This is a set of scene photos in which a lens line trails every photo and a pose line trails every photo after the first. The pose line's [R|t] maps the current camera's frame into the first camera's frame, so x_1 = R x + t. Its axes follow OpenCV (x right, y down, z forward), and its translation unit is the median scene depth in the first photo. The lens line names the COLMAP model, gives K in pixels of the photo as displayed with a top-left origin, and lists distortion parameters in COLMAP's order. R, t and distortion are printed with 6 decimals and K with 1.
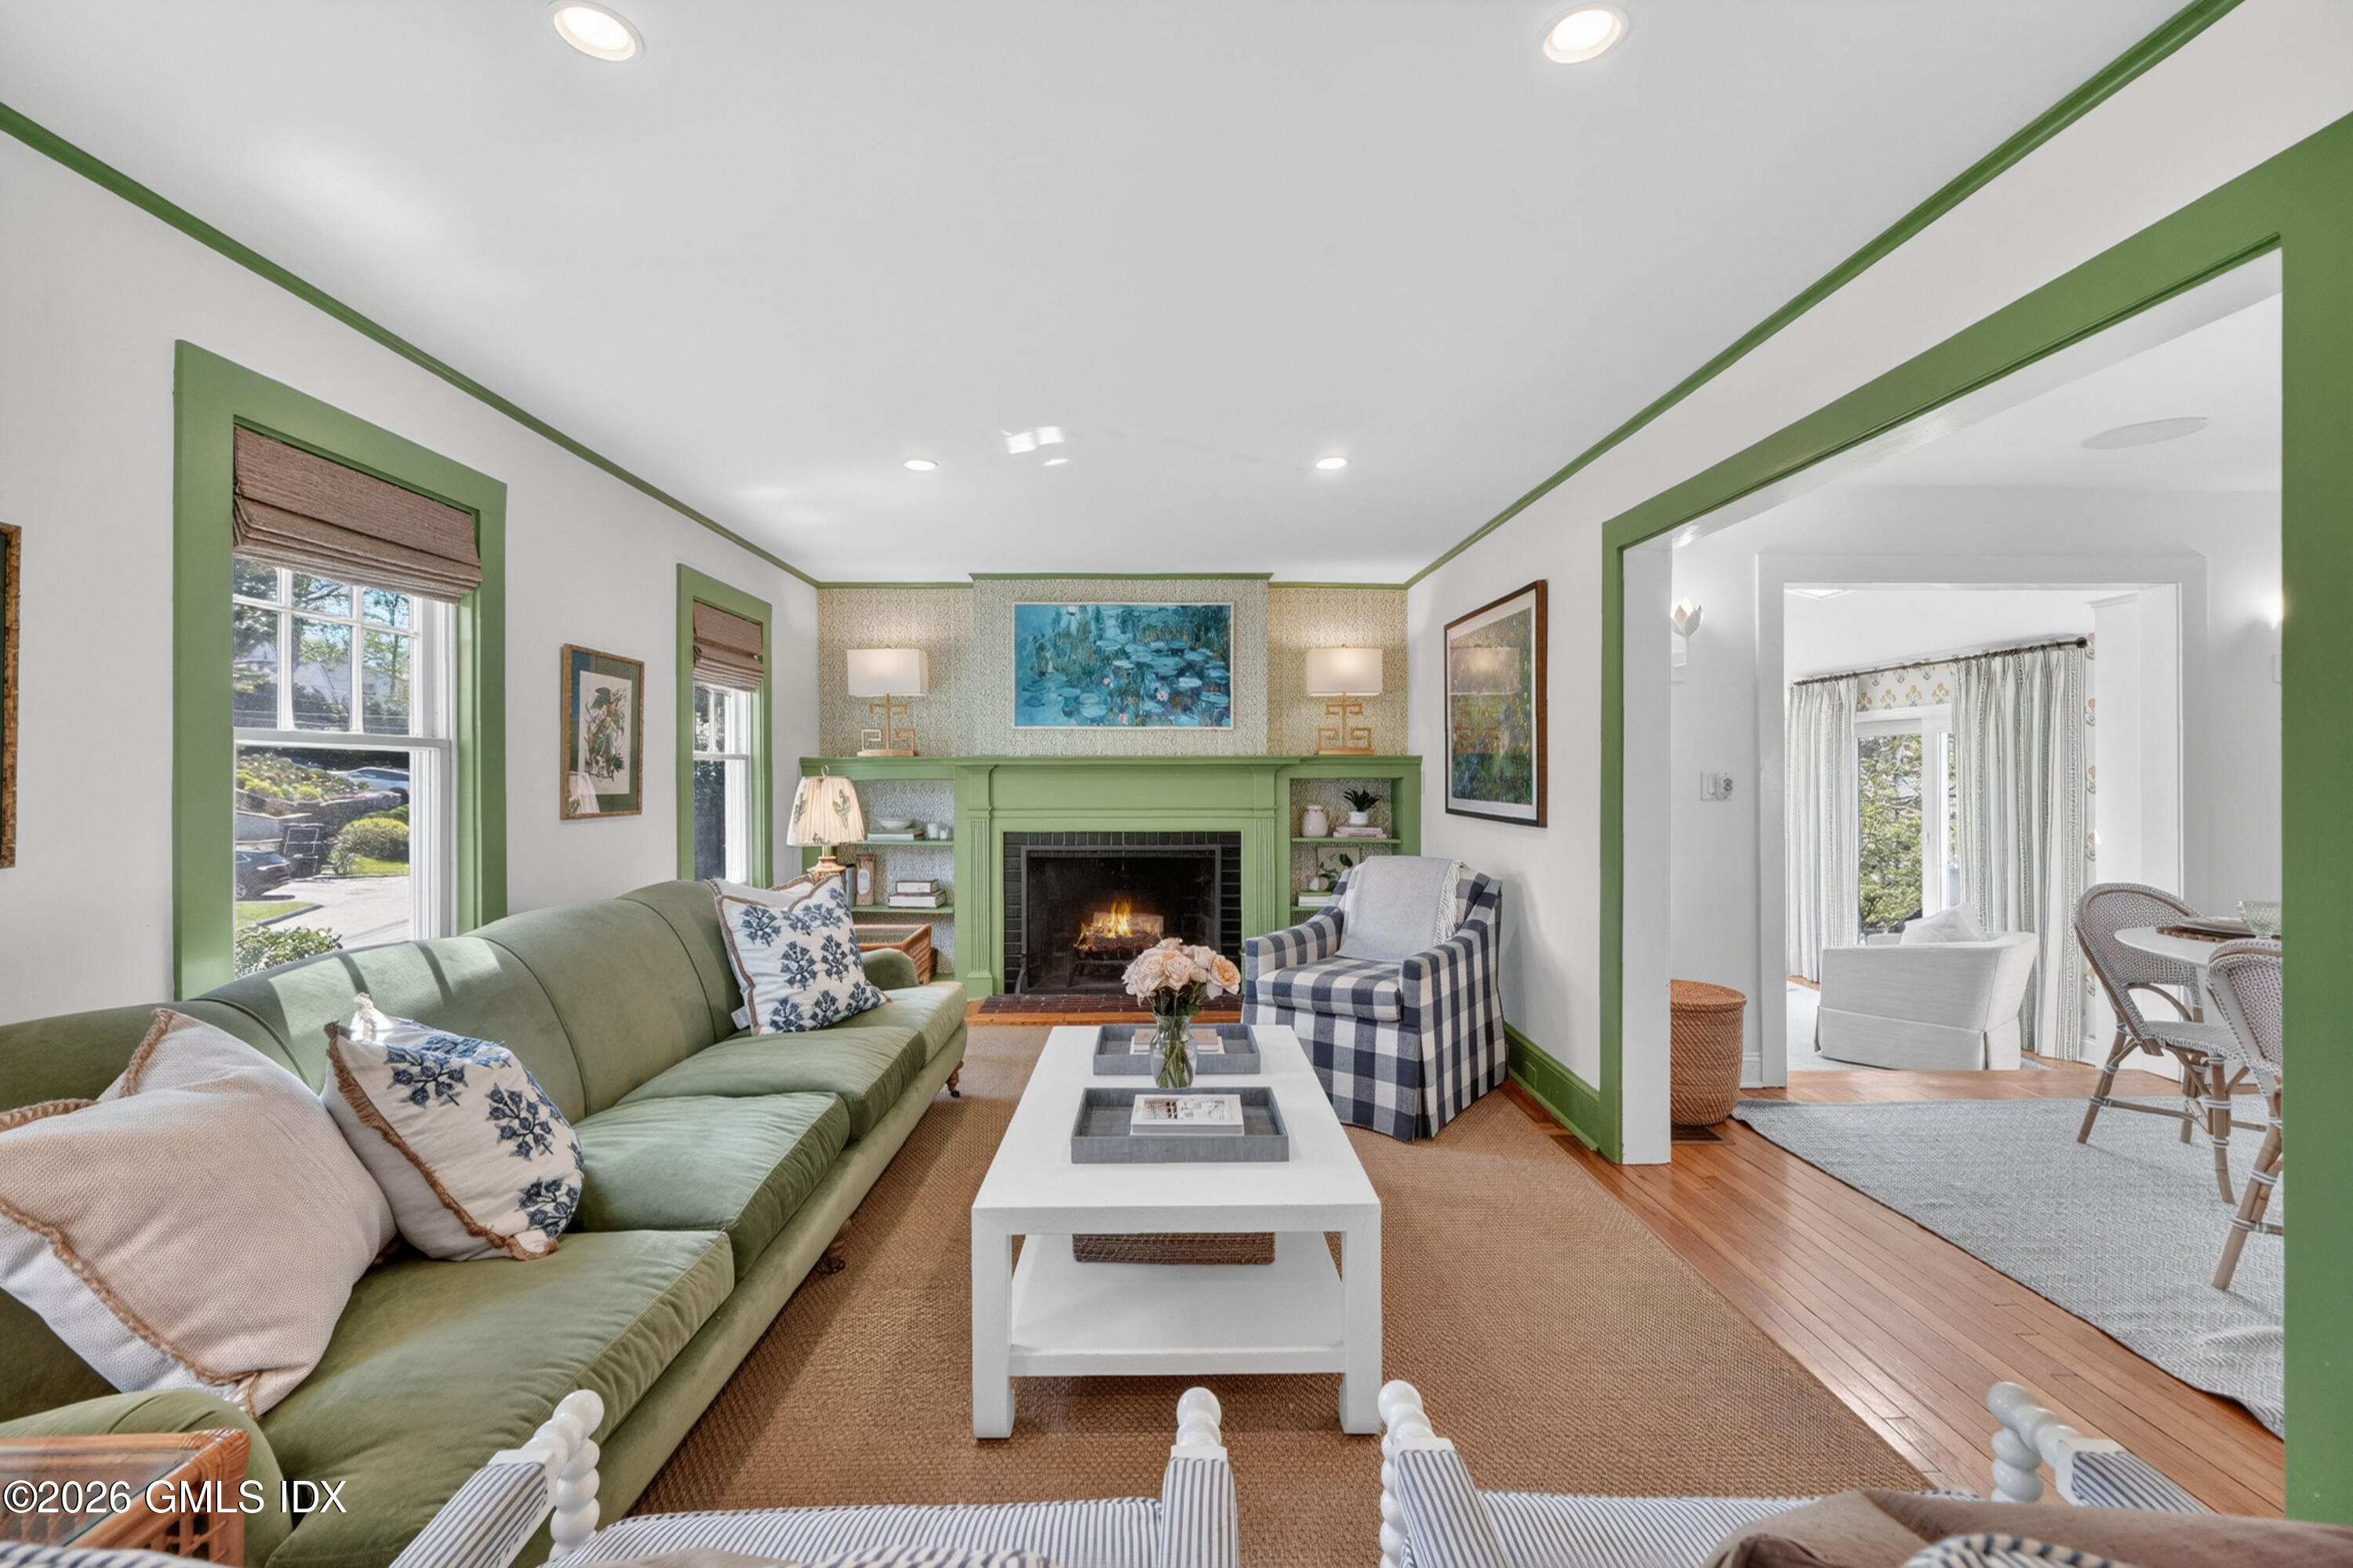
lens RADIAL K [[967.0, 0, 1173.8], [0, 967.0, 773.0], [0, 0, 1]] dist [0.000669, 0.000031]
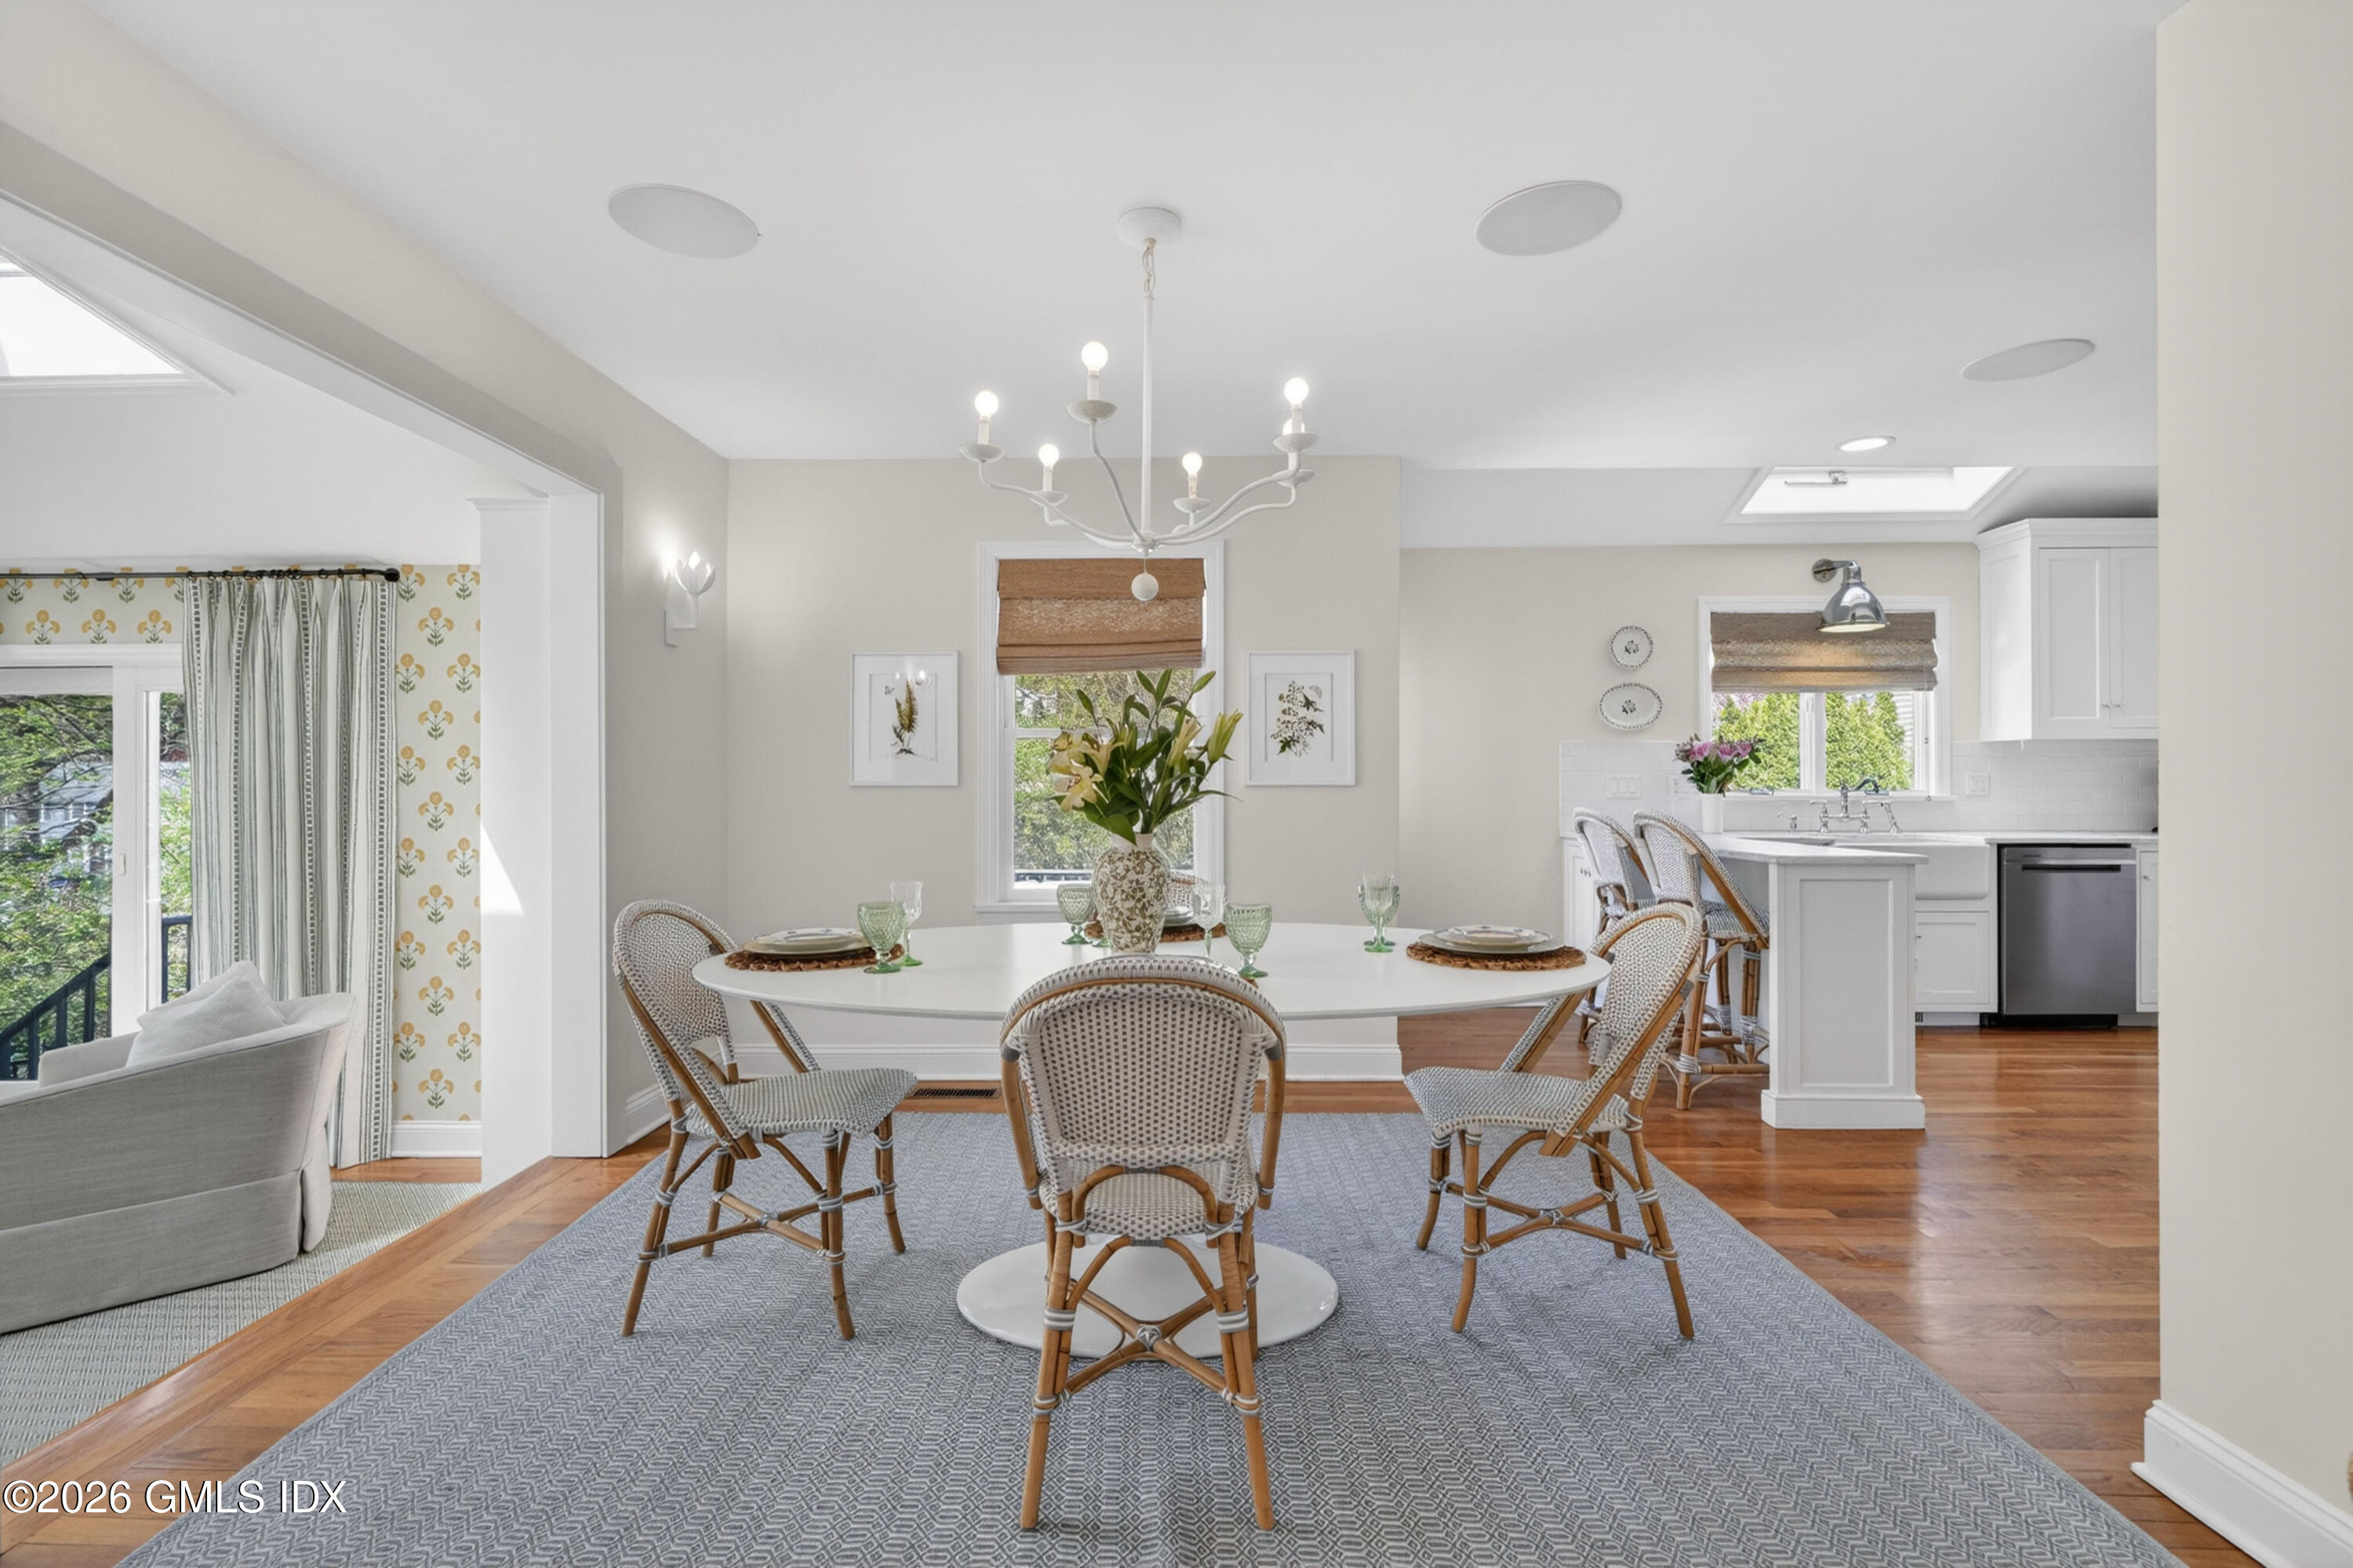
lens RADIAL K [[1036.9, 0, 1176.5], [0, 1036.9, 784.0], [0, 0, 1]] dist [-0.002284, -0.000632]
pose [[0.027561, 0.004306, 0.999611, 0.180915], [0.000561, 0.999990, -0.004323, 0.024241], [-0.999620, 0.000680, 0.027558, 0.388354]]
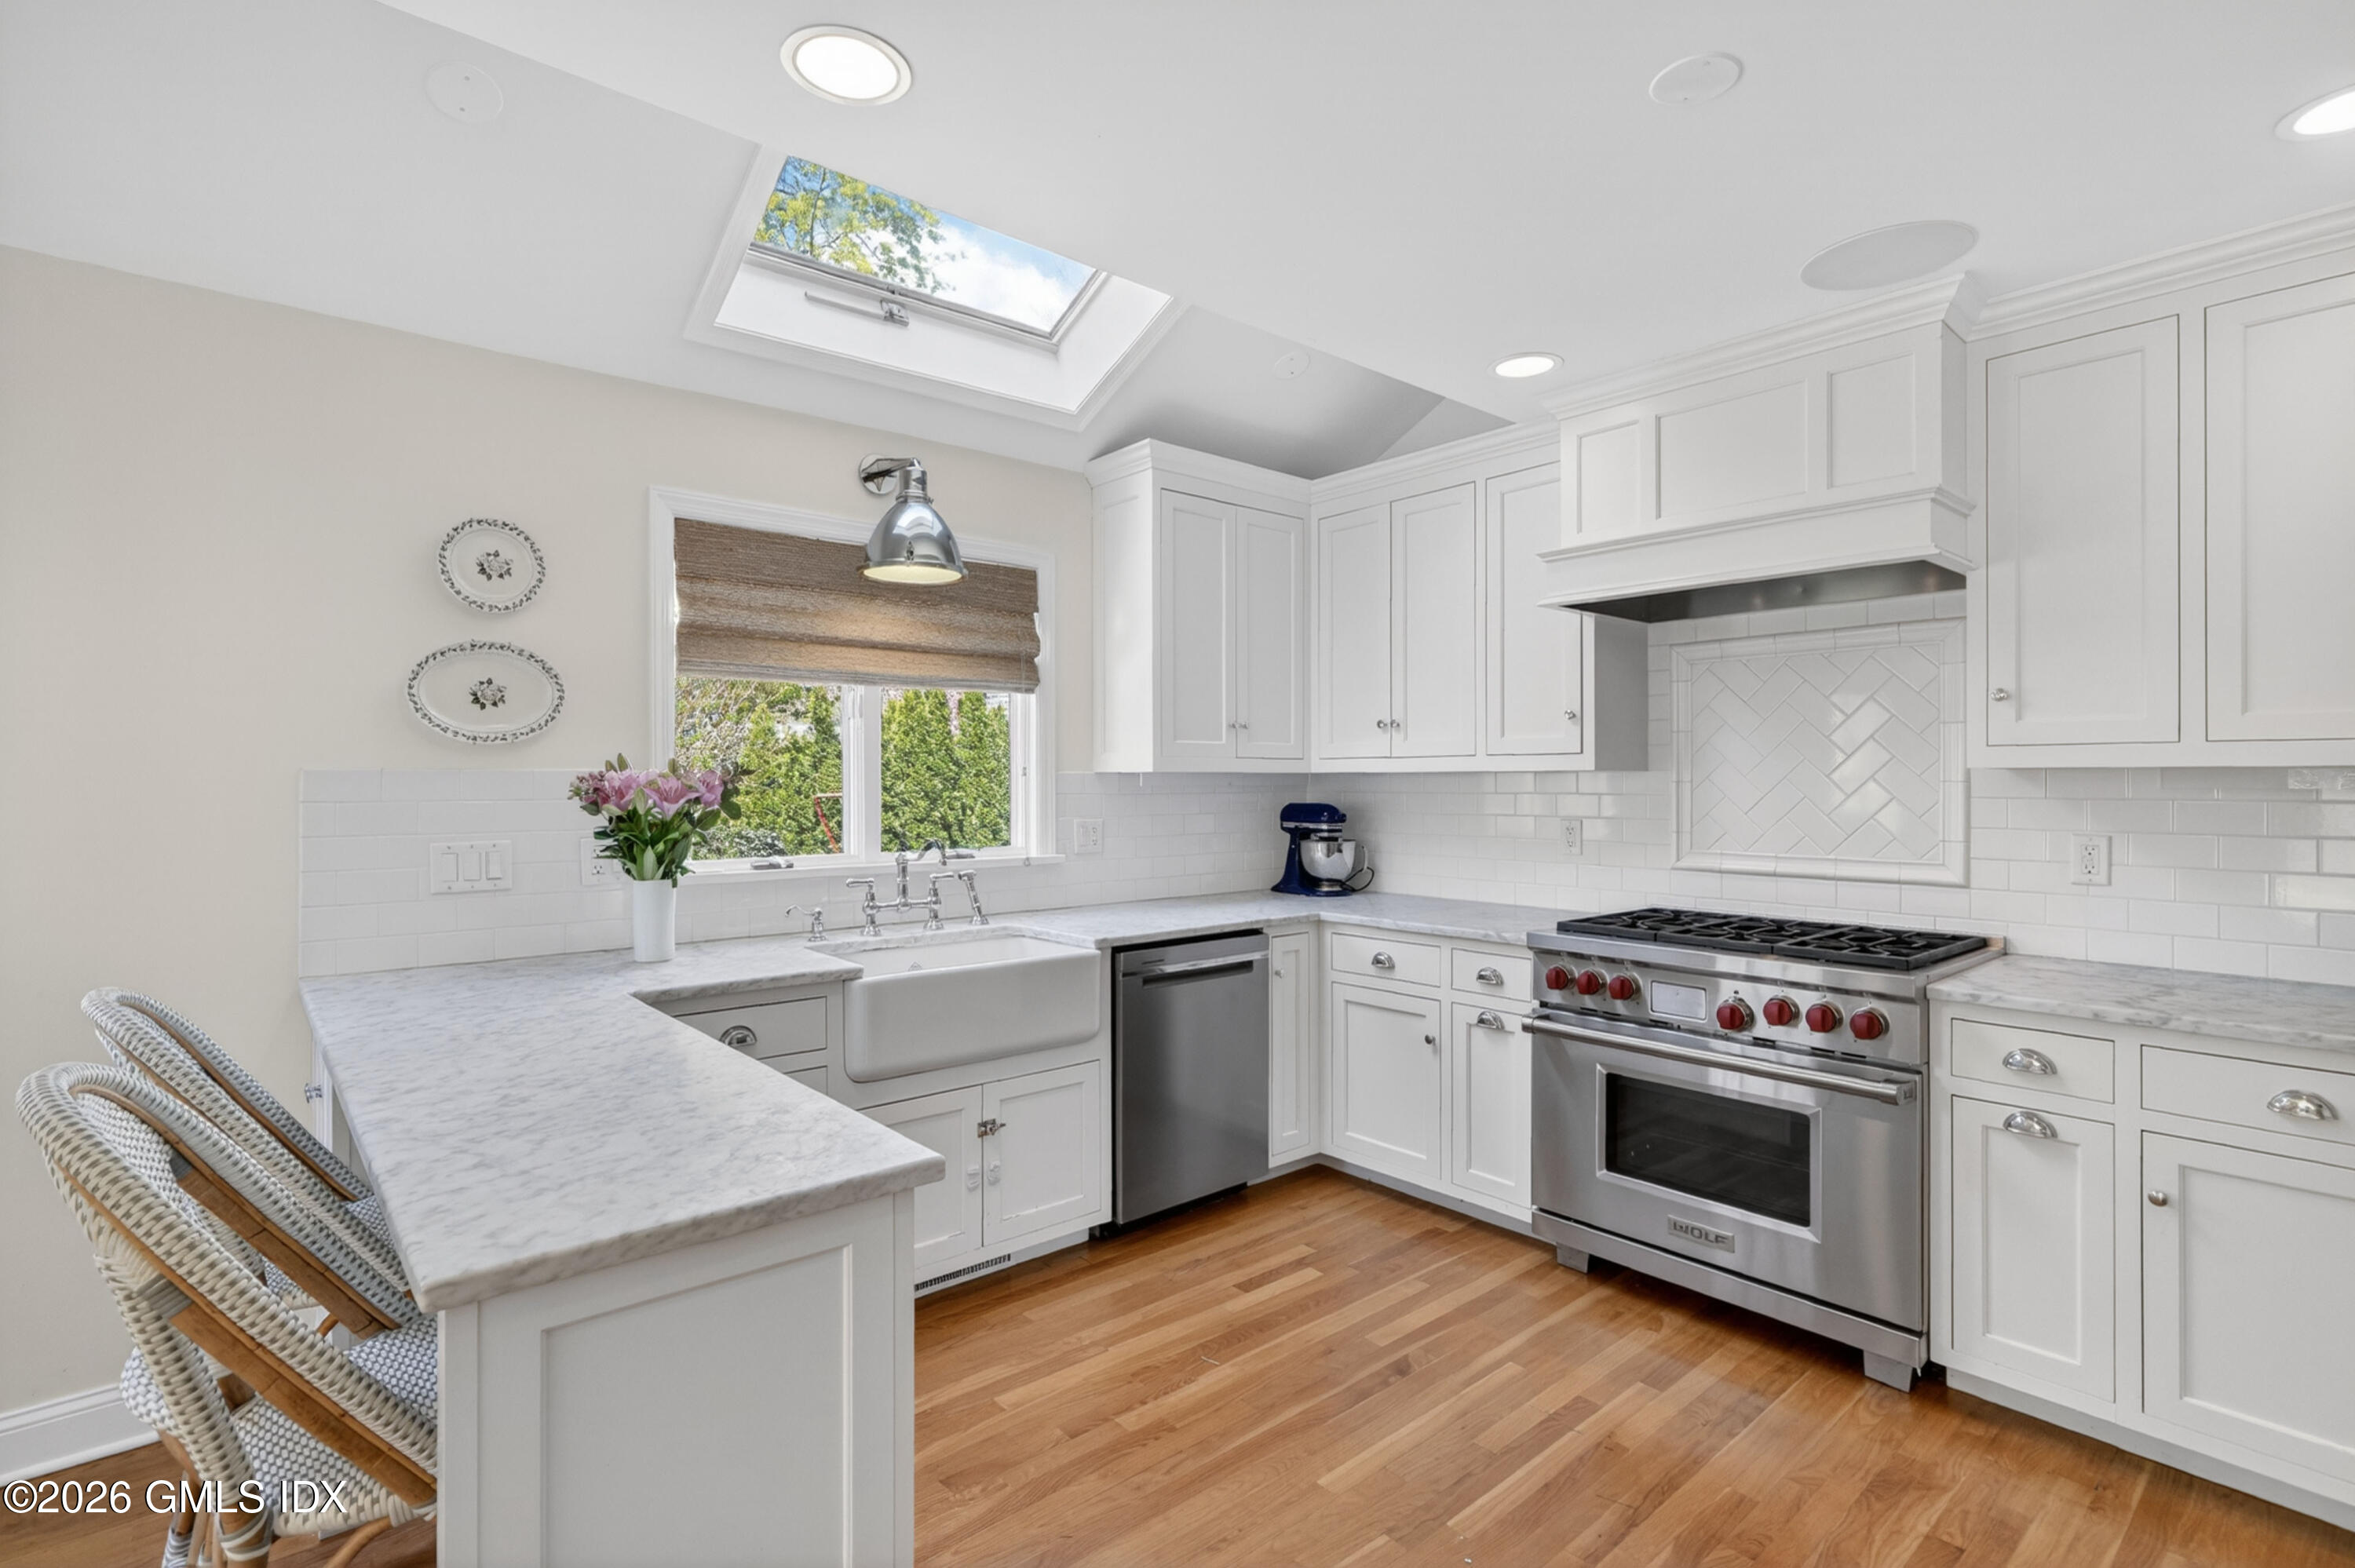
lens RADIAL K [[1104.4, 0, 1160.3], [0, 1104.4, 780.1], [0, 0, 1]] dist [0.000327, -0.000093]
pose [[-0.629406, 0.002910, 0.777071, 0.618659], [0.002214, 0.999996, -0.001952, -0.013932], [-0.777073, 0.000492, -0.629410, 0.056080]]
